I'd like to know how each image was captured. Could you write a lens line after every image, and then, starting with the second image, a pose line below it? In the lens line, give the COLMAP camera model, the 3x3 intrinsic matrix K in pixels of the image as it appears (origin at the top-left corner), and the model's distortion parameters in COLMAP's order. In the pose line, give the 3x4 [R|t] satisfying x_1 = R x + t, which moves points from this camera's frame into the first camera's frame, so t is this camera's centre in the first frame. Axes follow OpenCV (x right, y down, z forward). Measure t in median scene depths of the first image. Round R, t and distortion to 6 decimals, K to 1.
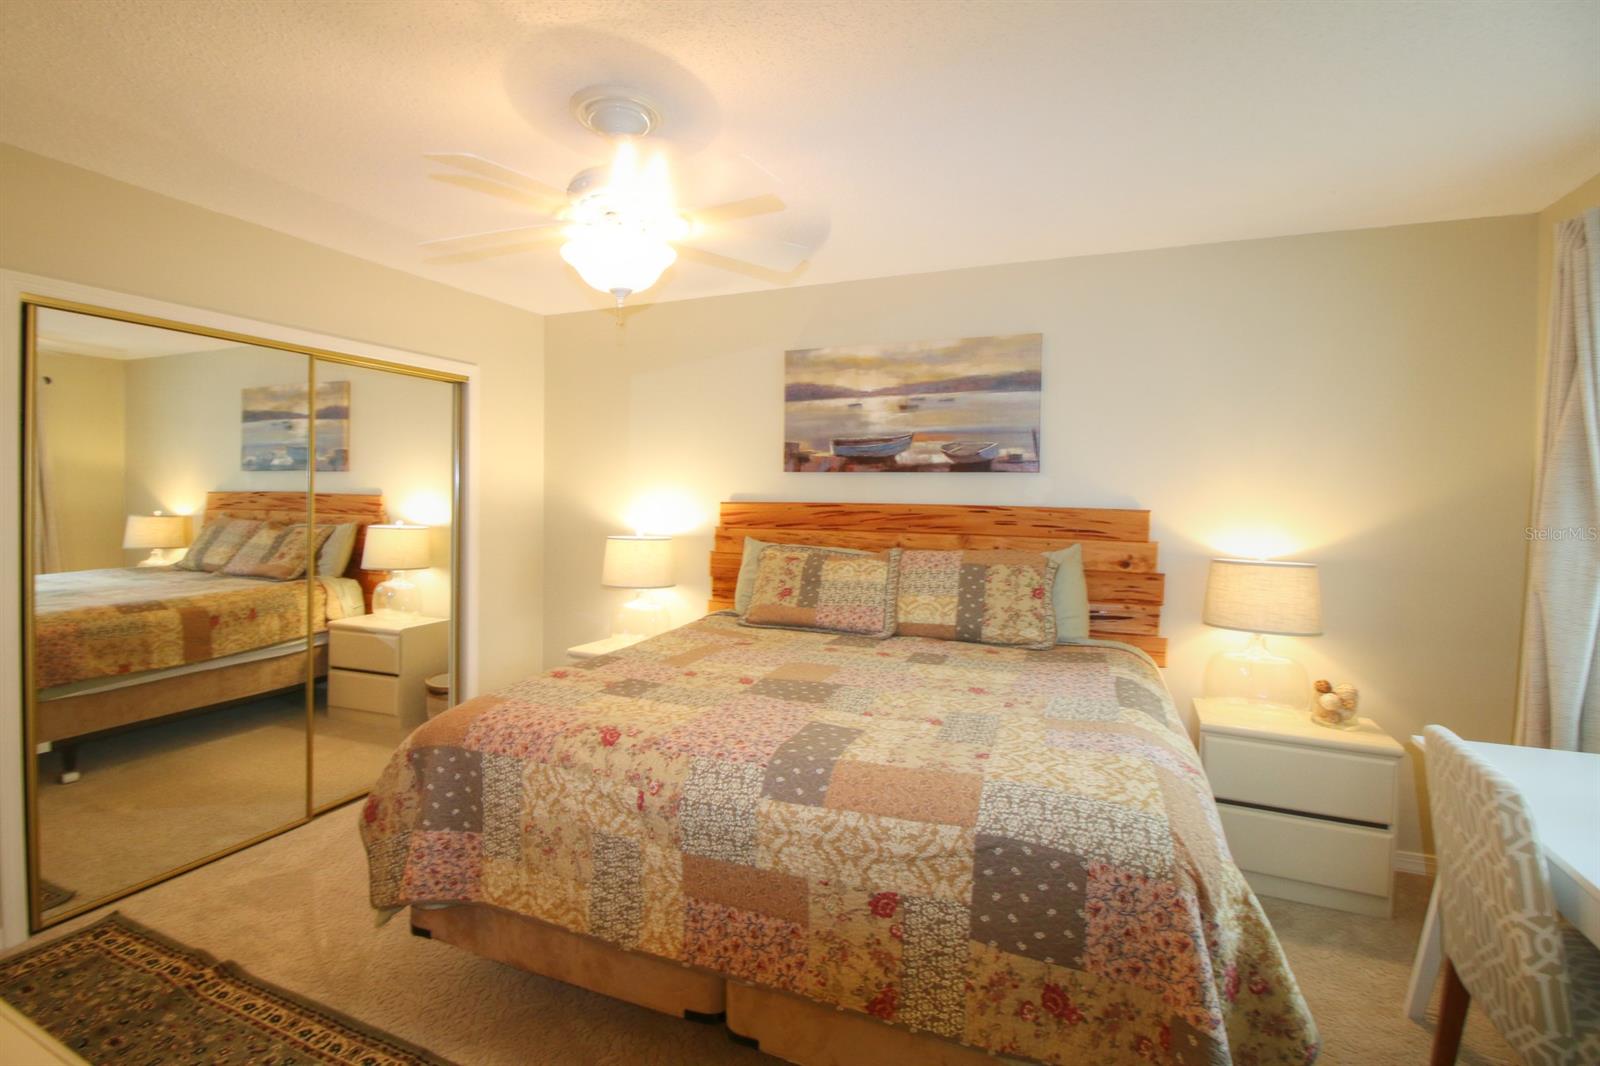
lens RADIAL K [[736.4, 0, 777.4], [0, 736.4, 505.0], [0, 0, 1]] dist [-0.000901, -0.013090]
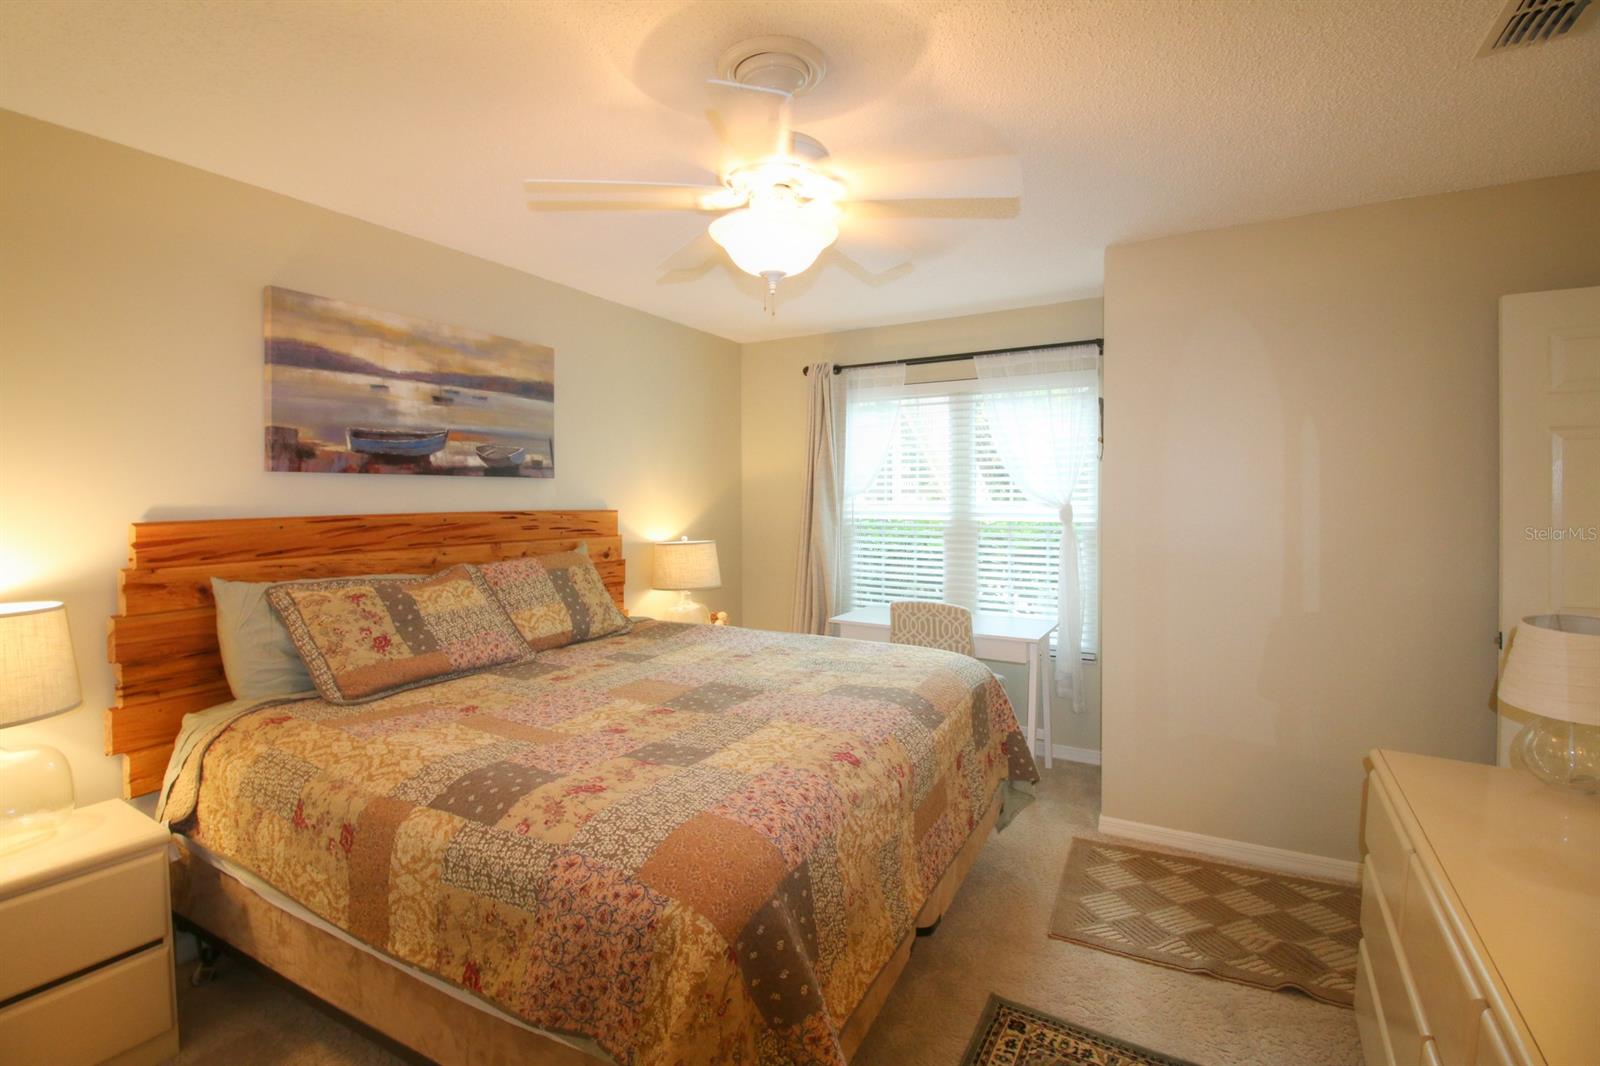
lens RADIAL K [[736.4, 0, 777.4], [0, 736.4, 505.0], [0, 0, 1]] dist [-0.000901, -0.013090]
pose [[0.115089, -0.025366, 0.993031, -0.633609], [0.023999, 0.999453, 0.022749, -0.020842], [-0.993065, 0.021213, 0.115635, 0.523364]]
